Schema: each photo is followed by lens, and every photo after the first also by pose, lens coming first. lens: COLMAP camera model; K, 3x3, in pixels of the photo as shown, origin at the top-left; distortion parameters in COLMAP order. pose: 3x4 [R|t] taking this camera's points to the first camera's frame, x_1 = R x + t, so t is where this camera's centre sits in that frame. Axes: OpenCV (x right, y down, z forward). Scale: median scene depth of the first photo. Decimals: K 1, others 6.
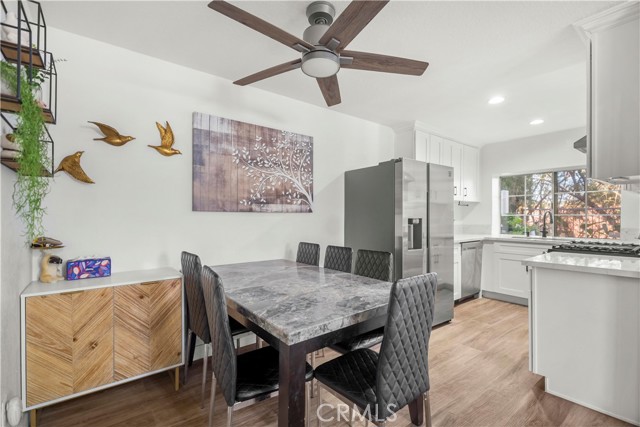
lens RADIAL K [[286.6, 0, 323.8], [0, 286.6, 215.5], [0, 0, 1]] dist [0.005892, 0.000242]
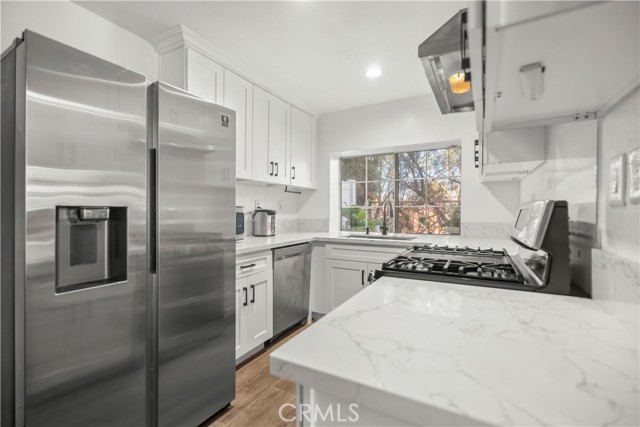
lens RADIAL K [[286.6, 0, 320.5], [0, 286.6, 212.4], [0, 0, 1]] dist [0.005892, 0.000242]
pose [[0.919827, -0.001899, 0.392320, 0.268793], [-0.001216, 0.999970, 0.007691, 0.008694], [-0.392322, -0.007552, 0.919797, 0.315432]]
